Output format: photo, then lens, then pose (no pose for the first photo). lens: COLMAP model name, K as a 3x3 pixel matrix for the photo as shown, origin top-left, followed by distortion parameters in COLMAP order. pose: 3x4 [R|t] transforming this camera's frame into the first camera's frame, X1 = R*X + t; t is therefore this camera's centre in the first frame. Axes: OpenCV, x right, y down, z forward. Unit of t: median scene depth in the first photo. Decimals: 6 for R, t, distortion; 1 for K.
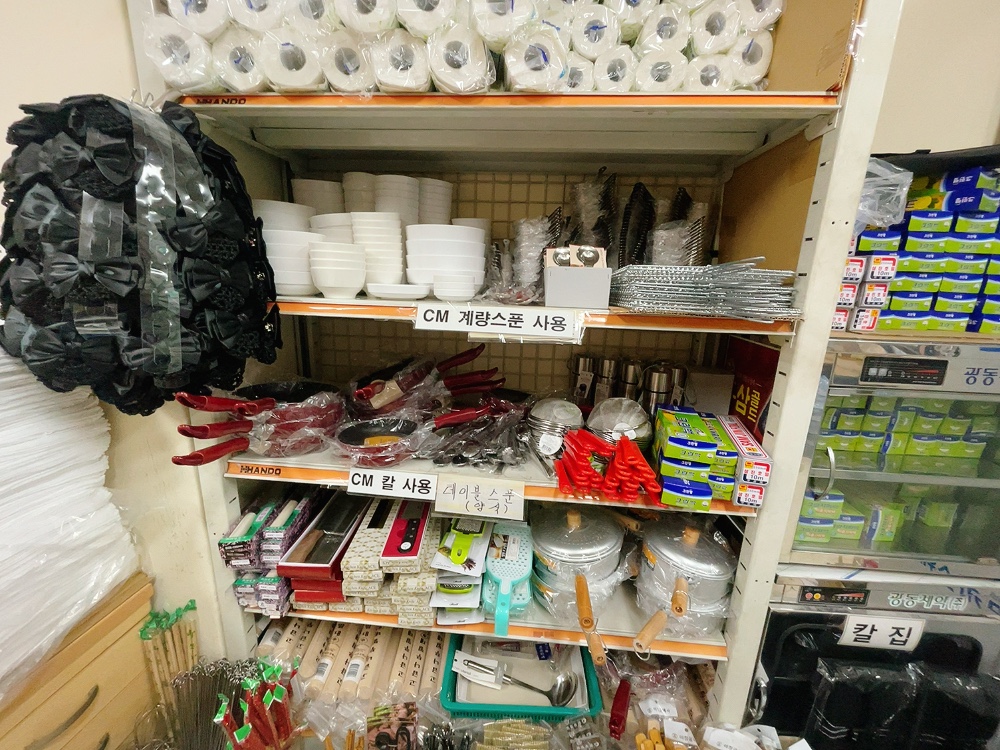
lens RADIAL K [[418.8, 0, 500.8], [0, 418.8, 374.1], [0, 0, 1]] dist [-0.005622, 0.000990]
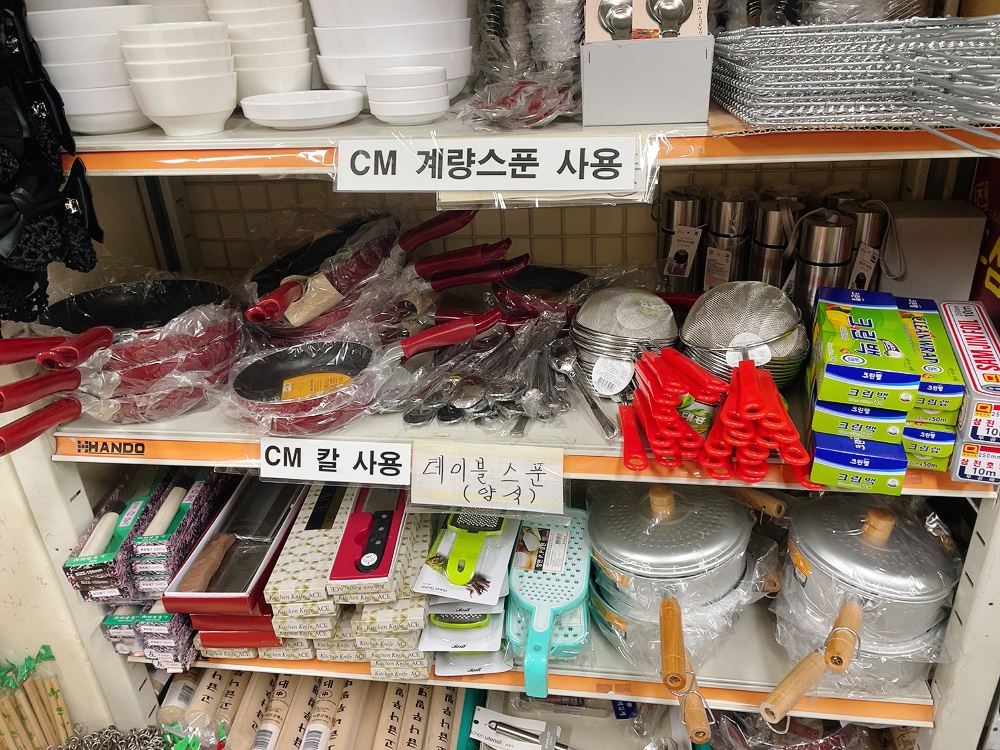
lens RADIAL K [[779.4, 0, 504.0], [0, 779.4, 368.9], [0, 0, 1]] dist [0.070313, -0.090885]
pose [[0.994904, -0.048523, -0.088380, 0.071164], [0.066698, 0.974111, 0.216008, -0.076006], [0.075610, -0.220802, 0.972383, -0.002107]]
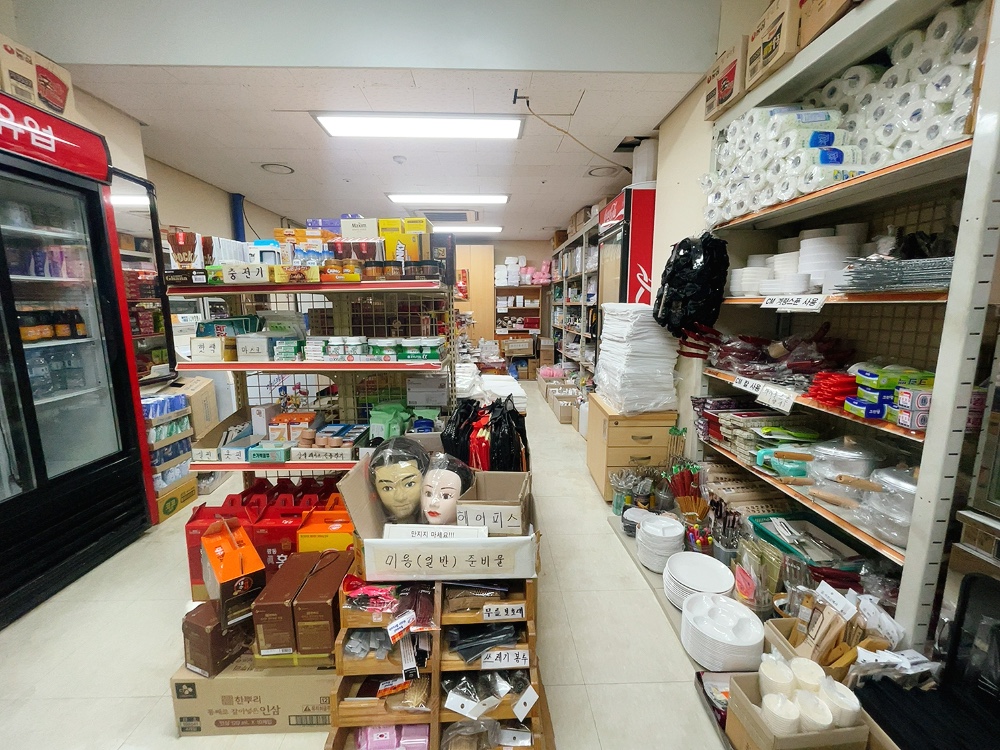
lens RADIAL K [[418.8, 0, 499.6], [0, 418.8, 373.9], [0, 0, 1]] dist [-0.005622, 0.000990]
pose [[0.111704, 0.123741, -0.986007, 1.561846], [-0.223964, 0.969824, 0.096337, 0.274181], [0.968175, 0.210069, 0.136047, -0.452953]]
